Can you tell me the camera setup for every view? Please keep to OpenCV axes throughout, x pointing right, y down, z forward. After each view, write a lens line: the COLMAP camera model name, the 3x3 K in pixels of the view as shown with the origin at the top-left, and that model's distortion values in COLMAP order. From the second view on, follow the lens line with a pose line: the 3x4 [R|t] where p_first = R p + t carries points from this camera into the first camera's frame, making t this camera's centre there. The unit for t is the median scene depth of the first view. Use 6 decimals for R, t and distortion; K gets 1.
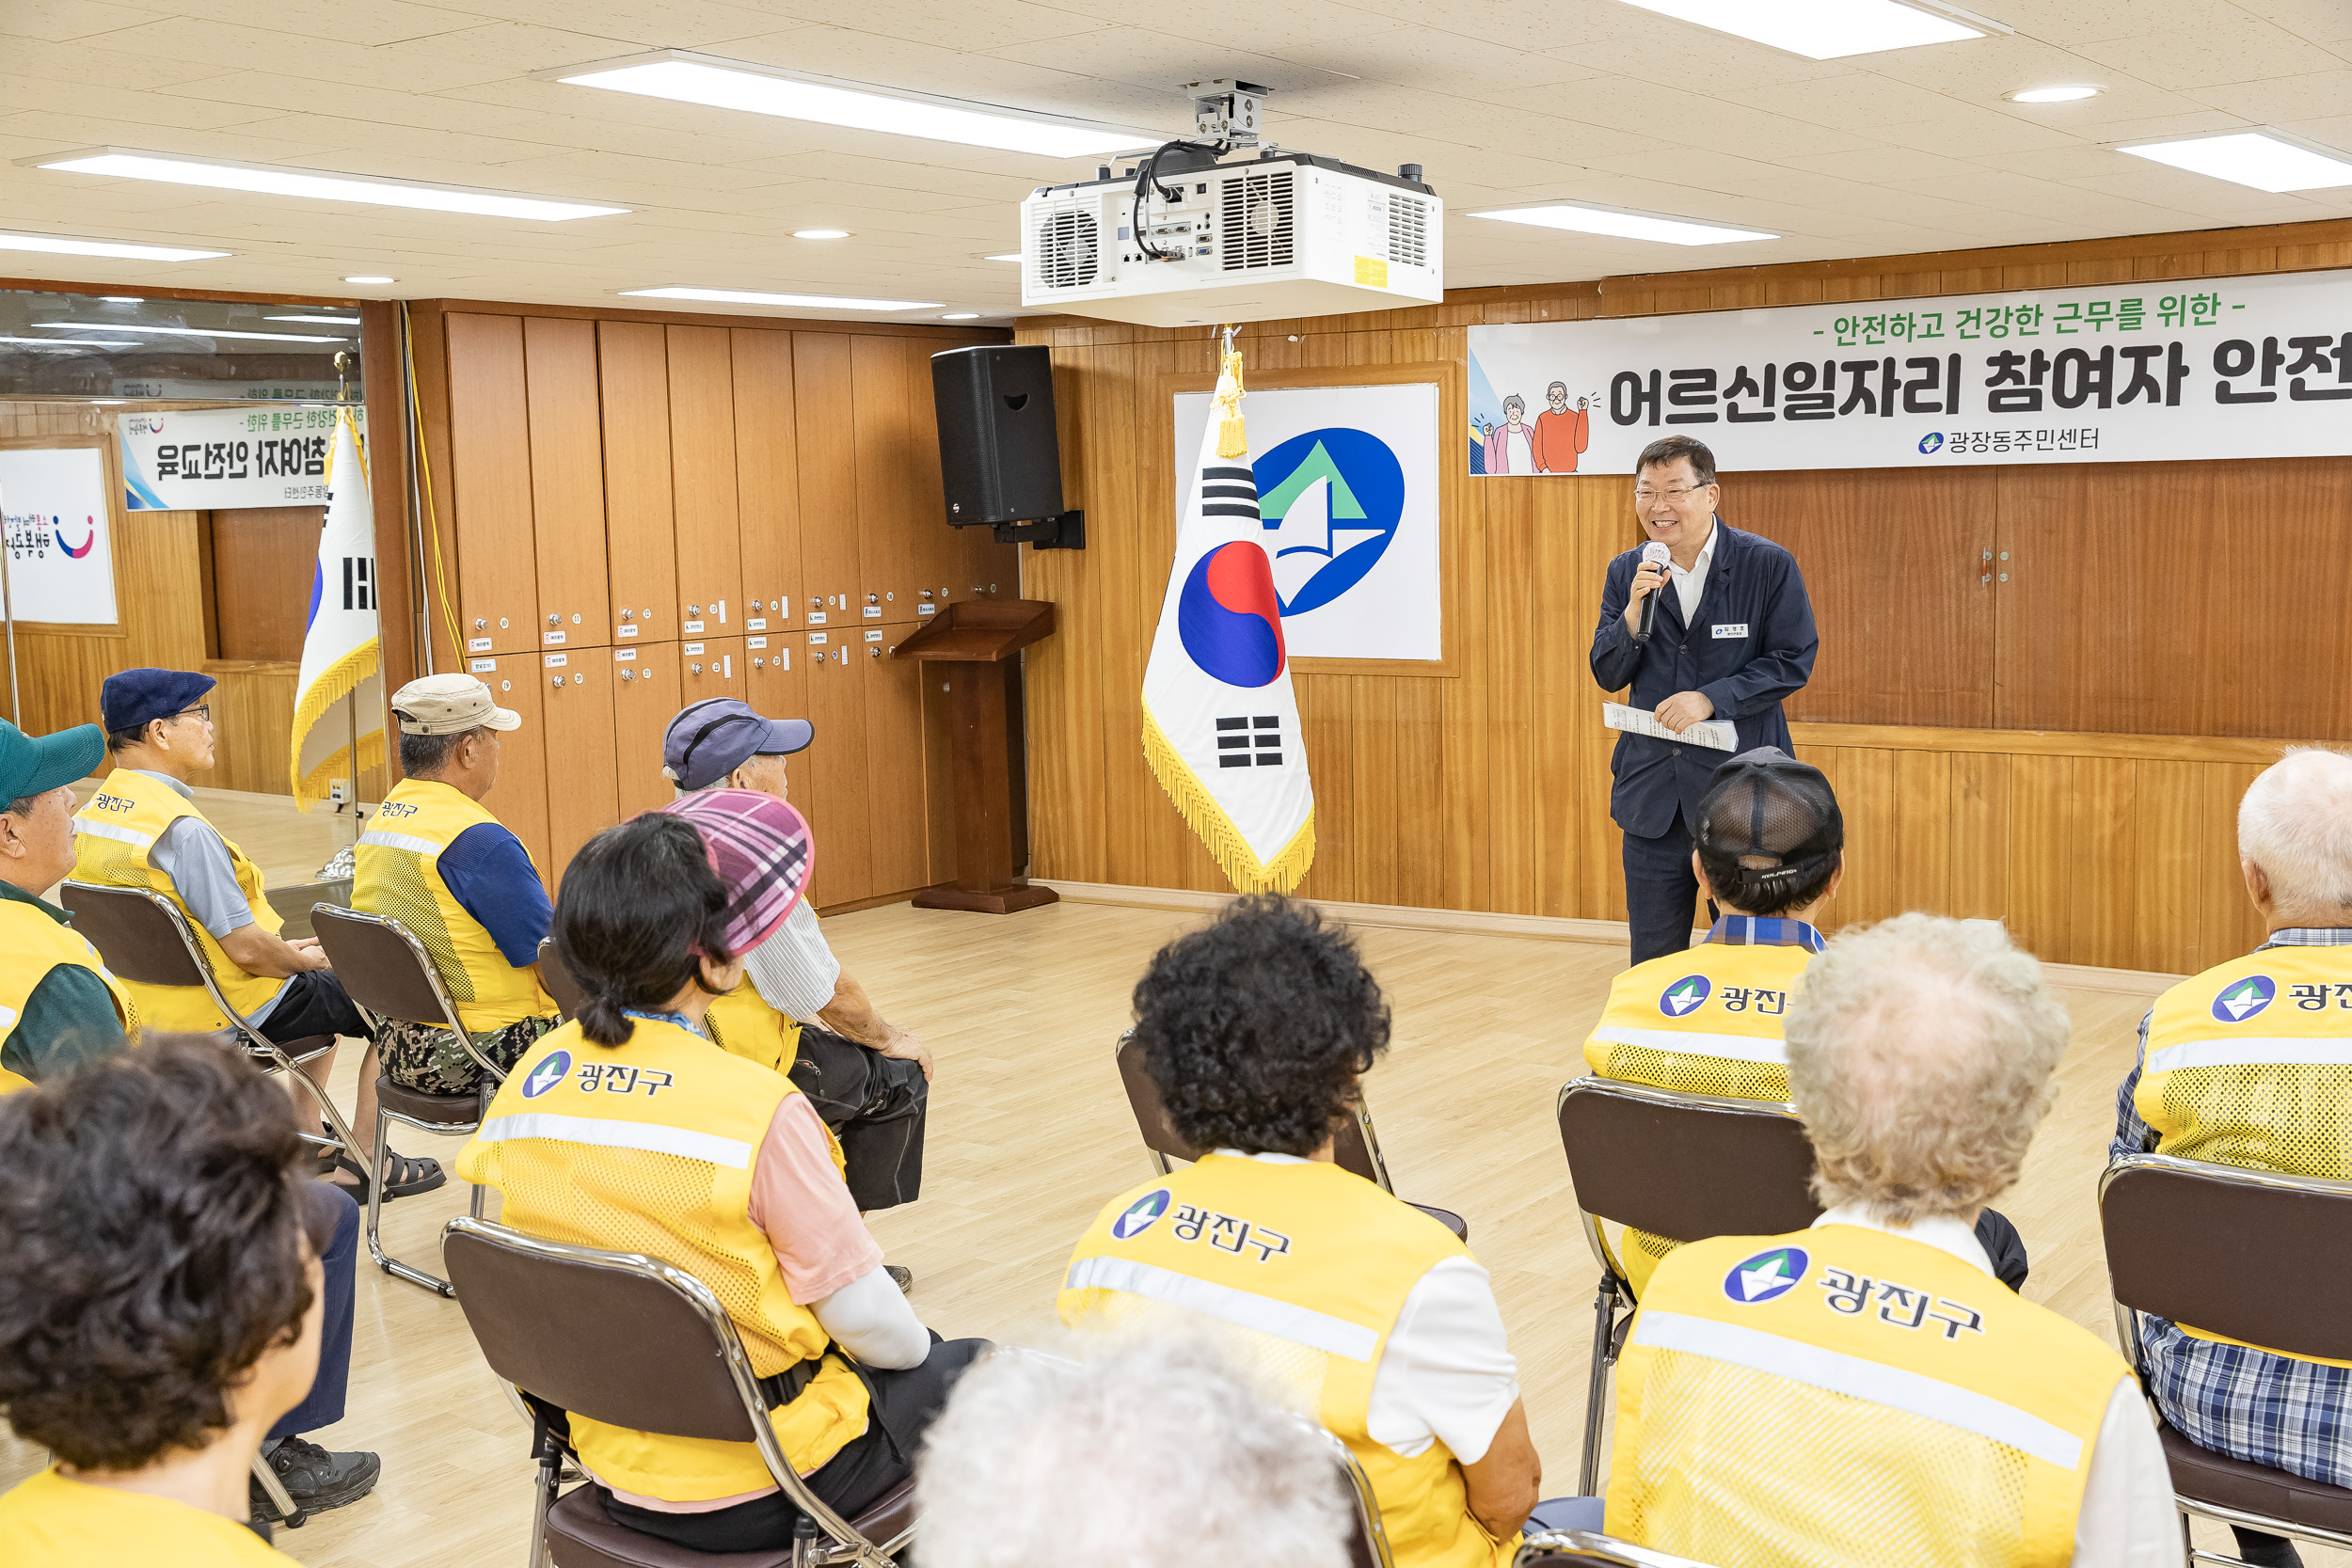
lens RADIAL K [[2495.3, 0, 1182.3], [0, 2495.3, 782.3], [0, 0, 1]] dist [0.026649, 0.000000]
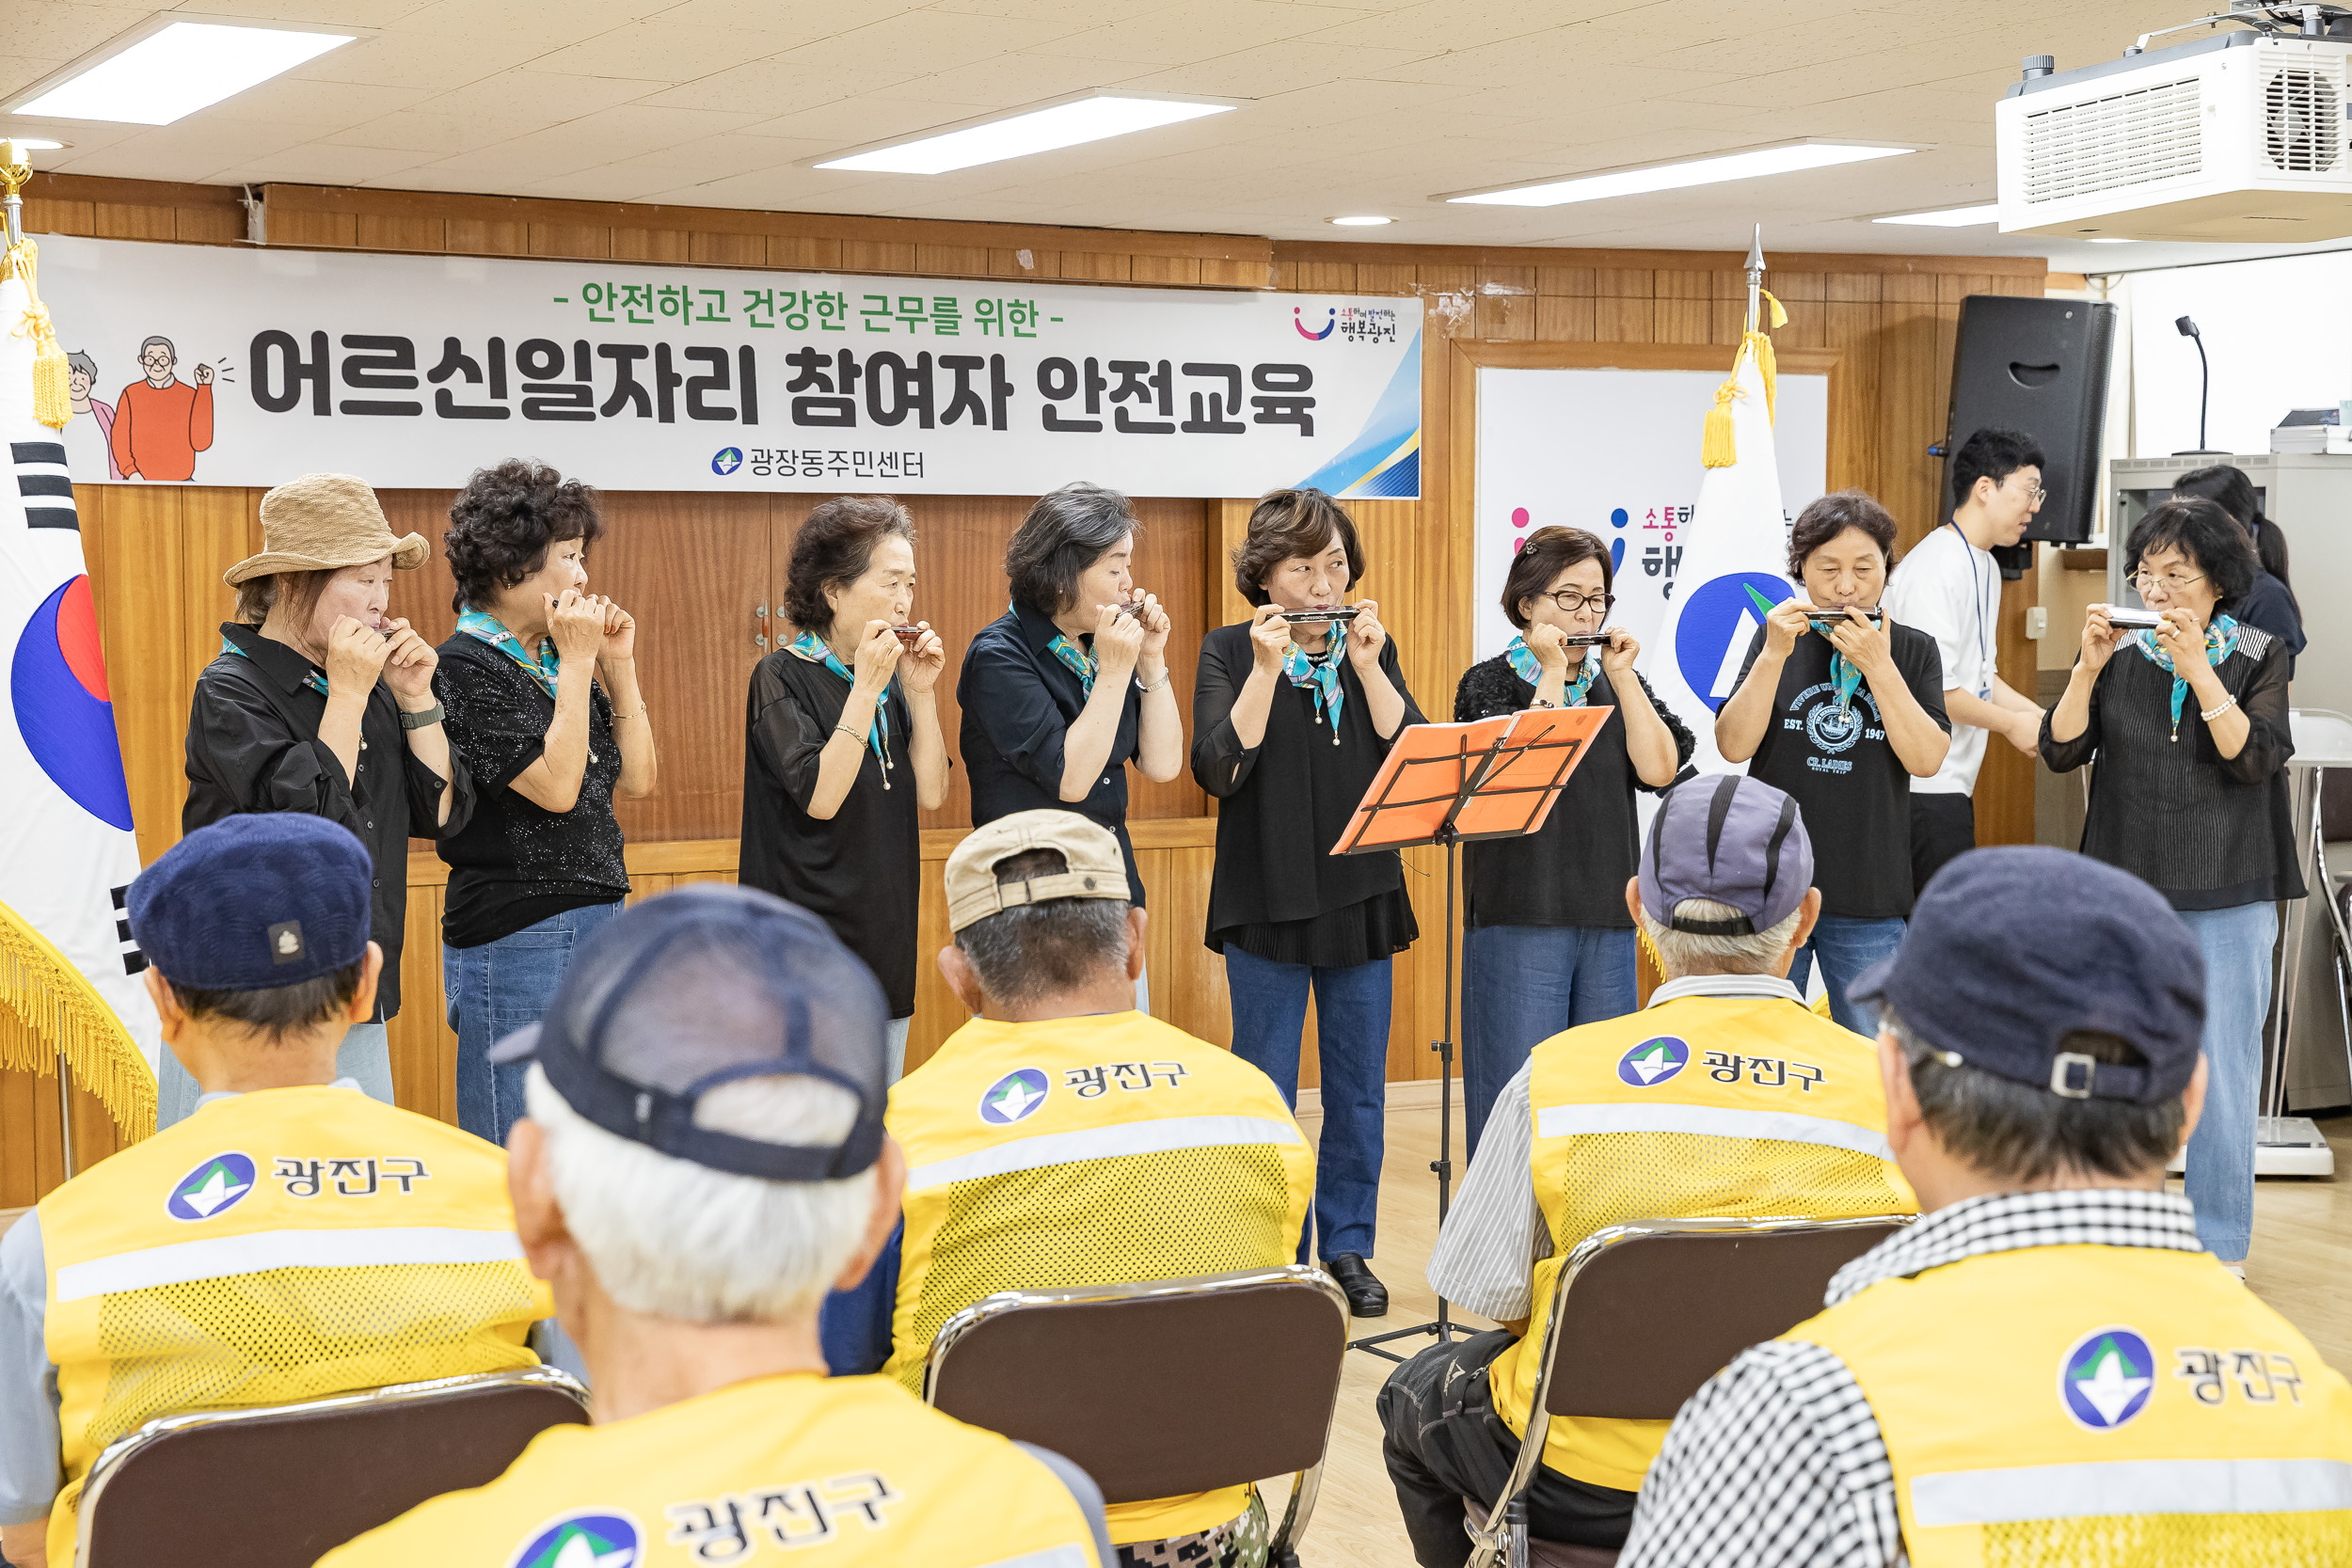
lens RADIAL K [[3392.2, 0, 1135.9], [0, 3392.2, 776.1], [0, 0, 1]] dist [0.042568, 0.000000]
pose [[0.416147, -0.036314, 0.908572, -0.559661], [0.096272, 0.995346, -0.004313, -0.024249], [-0.904186, 0.089265, 0.417706, 0.454183]]
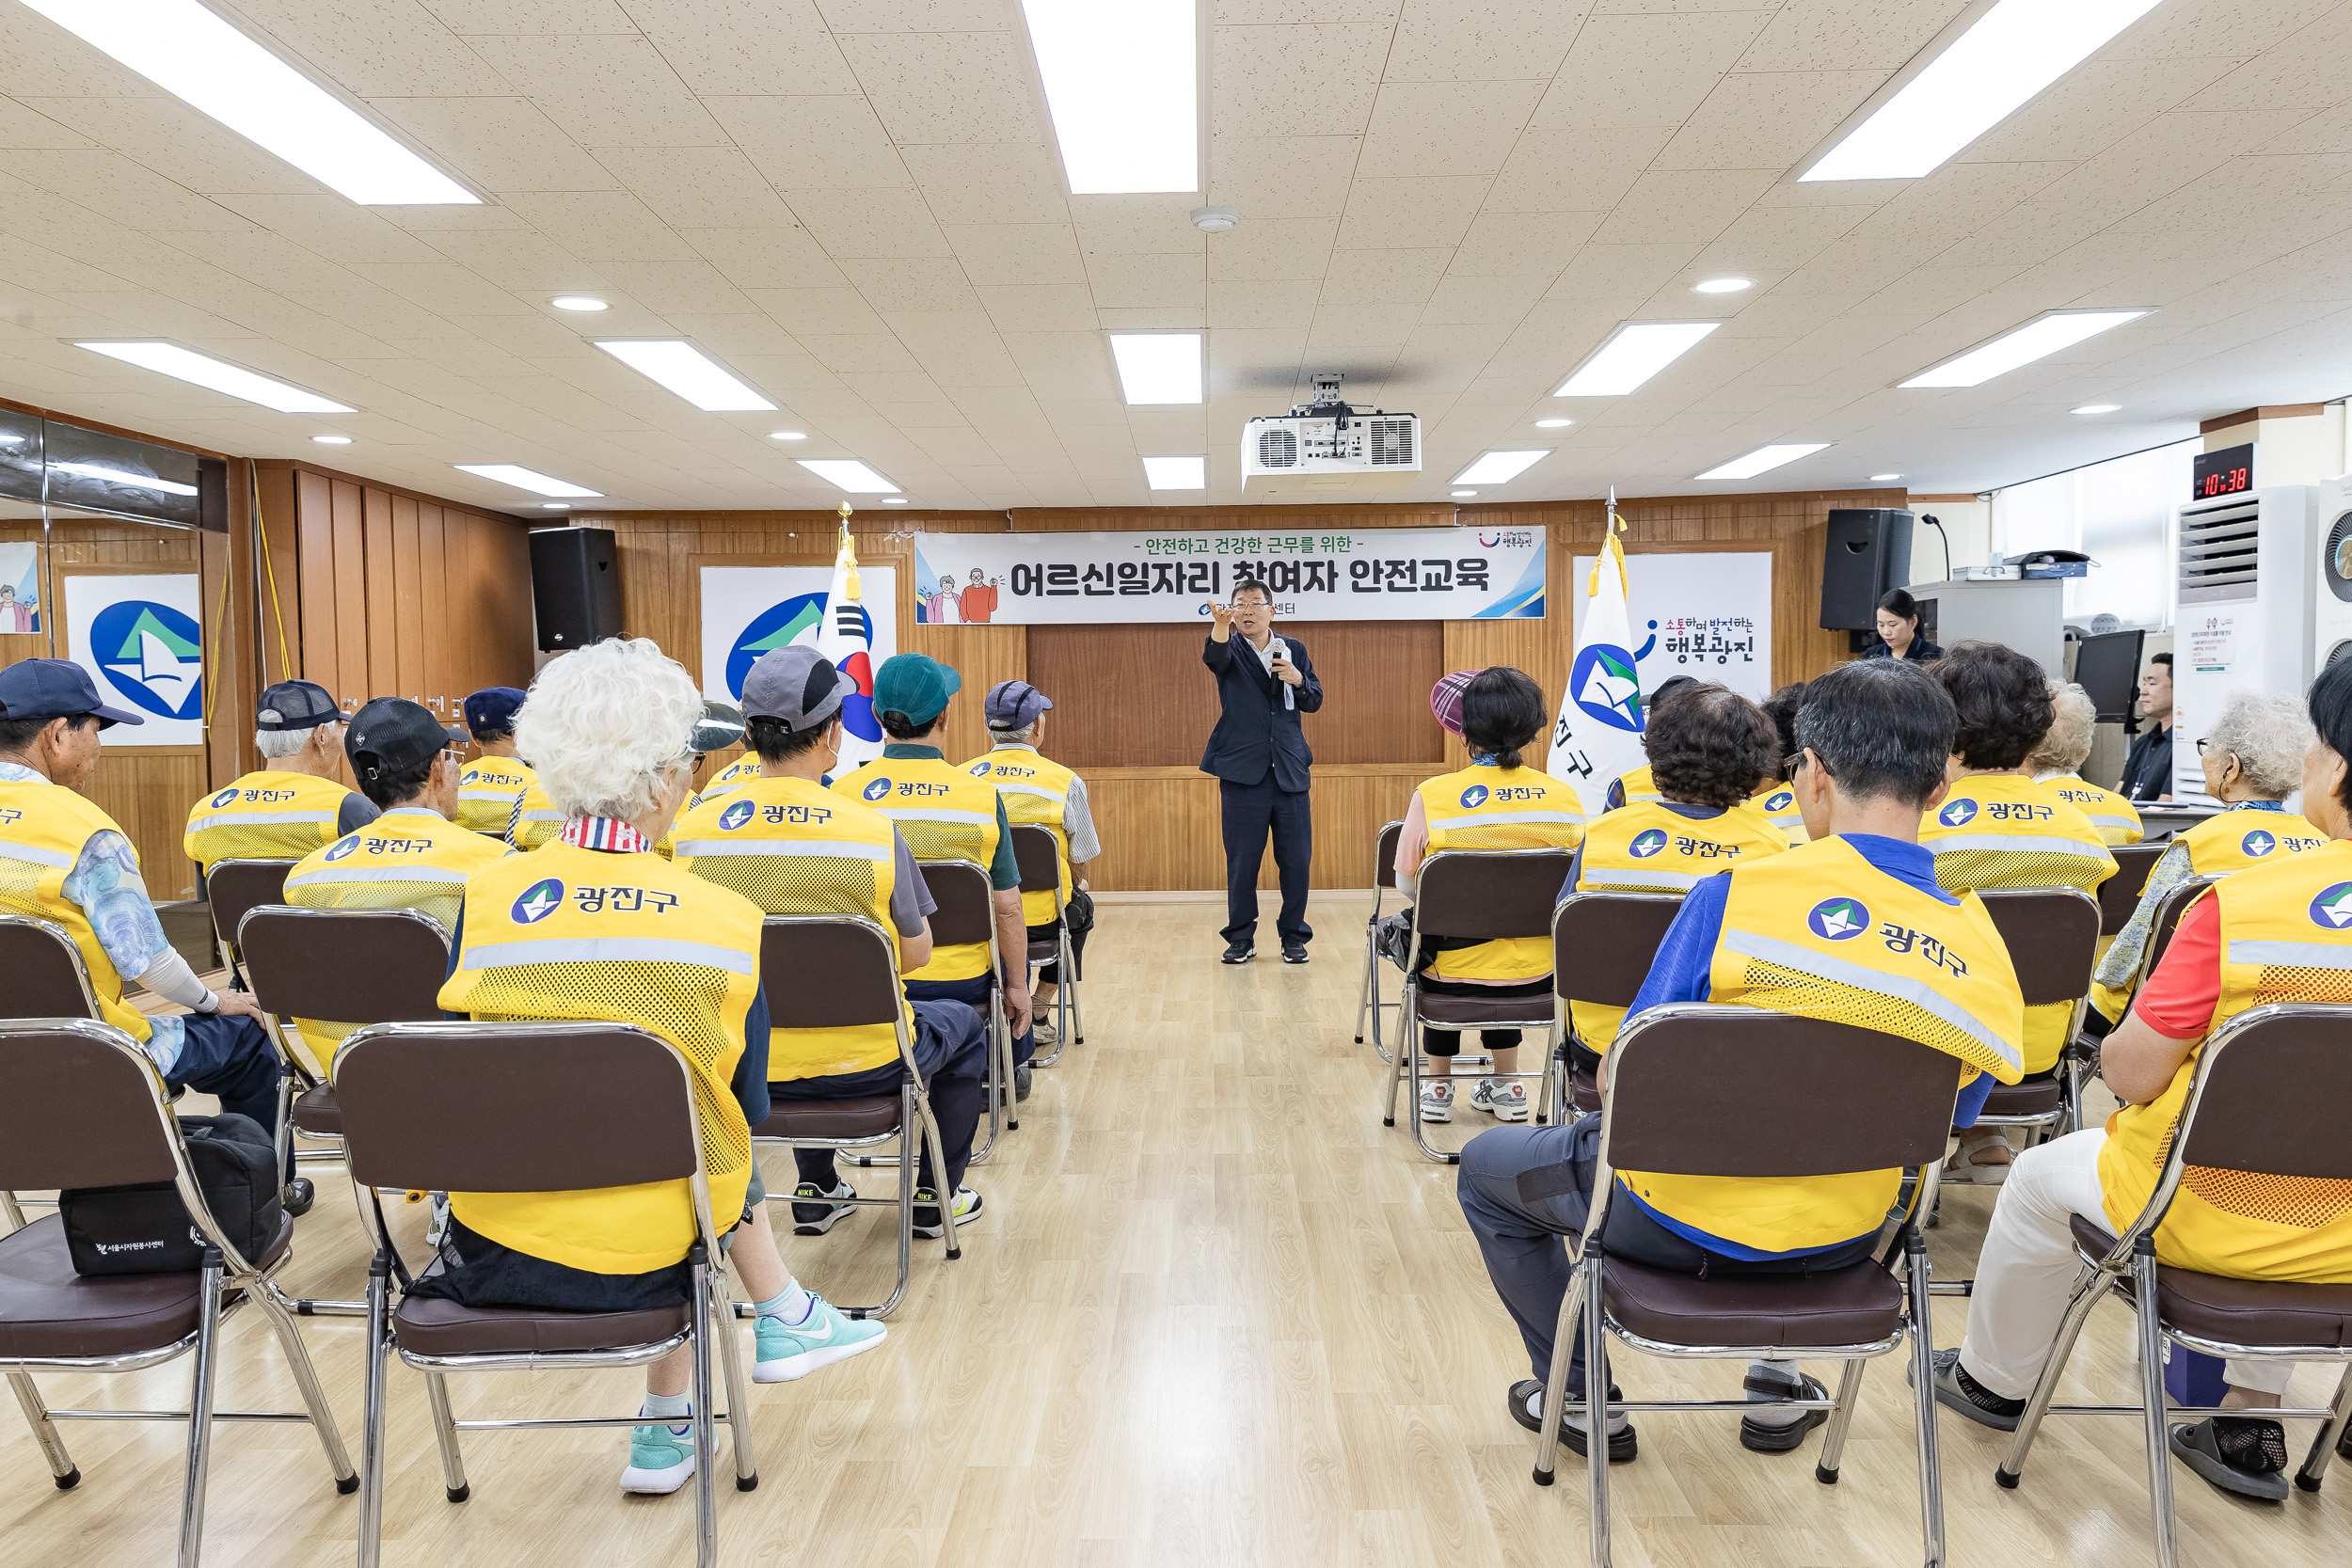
lens RADIAL K [[1831.2, 0, 1158.6], [0, 1831.2, 781.0], [0, 0, 1]] dist [-0.014204, 0.008141]
pose [[0.815067, -0.012463, 0.579233, -0.487481], [0.059779, 0.996242, -0.062682, 0.068857], [-0.576275, 0.085716, 0.812748, -0.055410]]
